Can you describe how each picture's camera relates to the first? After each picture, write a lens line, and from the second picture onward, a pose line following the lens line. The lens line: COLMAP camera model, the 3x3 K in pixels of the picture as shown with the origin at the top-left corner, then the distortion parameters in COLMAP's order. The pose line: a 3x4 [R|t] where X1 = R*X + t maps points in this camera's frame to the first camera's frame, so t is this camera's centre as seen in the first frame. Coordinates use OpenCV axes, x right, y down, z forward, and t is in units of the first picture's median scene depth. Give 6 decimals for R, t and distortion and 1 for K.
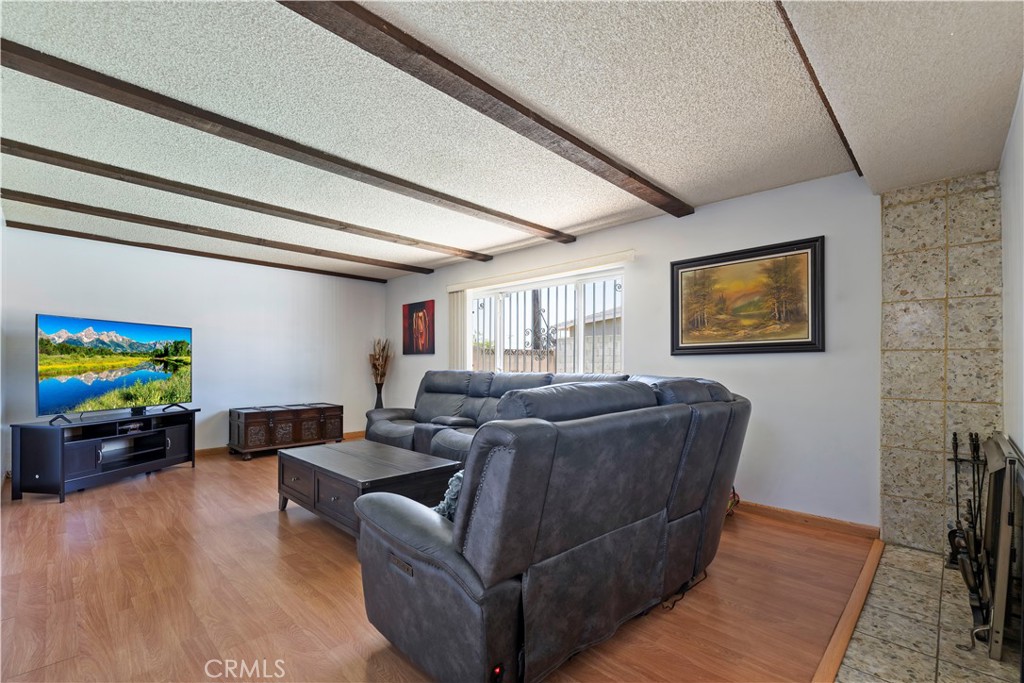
lens RADIAL K [[465.1, 0, 511.5], [0, 465.1, 355.8], [0, 0, 1]] dist [-0.000446, -0.001077]
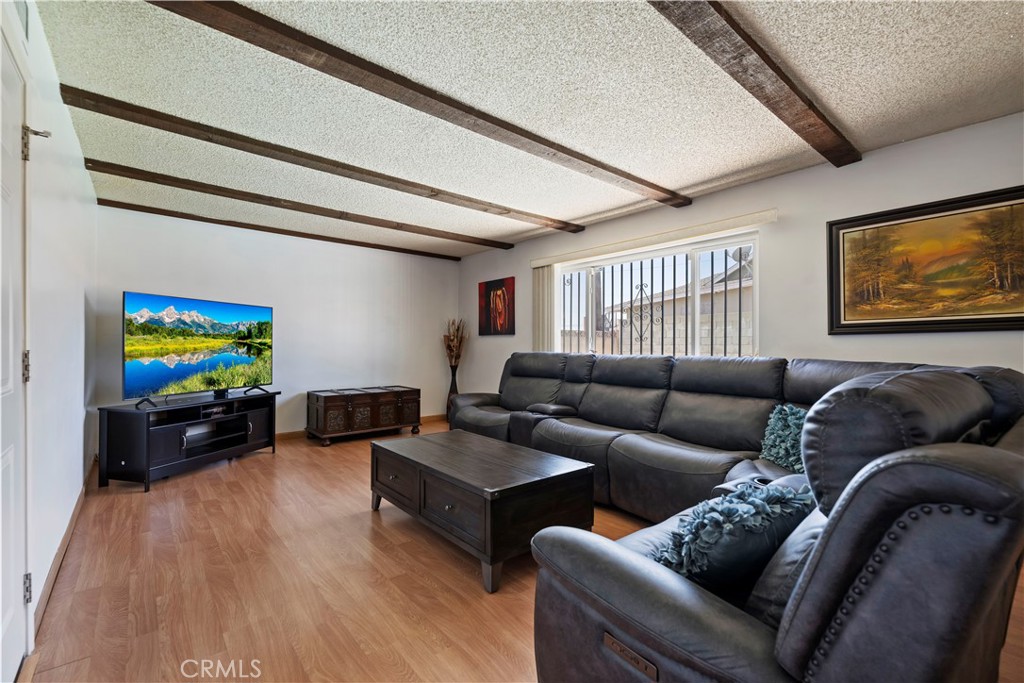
lens RADIAL K [[442.2, 0, 512.0], [0, 442.2, 341.5], [0, 0, 1]] dist [-0.000261, 0.000453]
pose [[0.996669, -0.004109, -0.081448, -0.145001], [0.005119, 0.999913, 0.012187, -0.001075], [0.081391, -0.012563, 0.996603, 0.159718]]
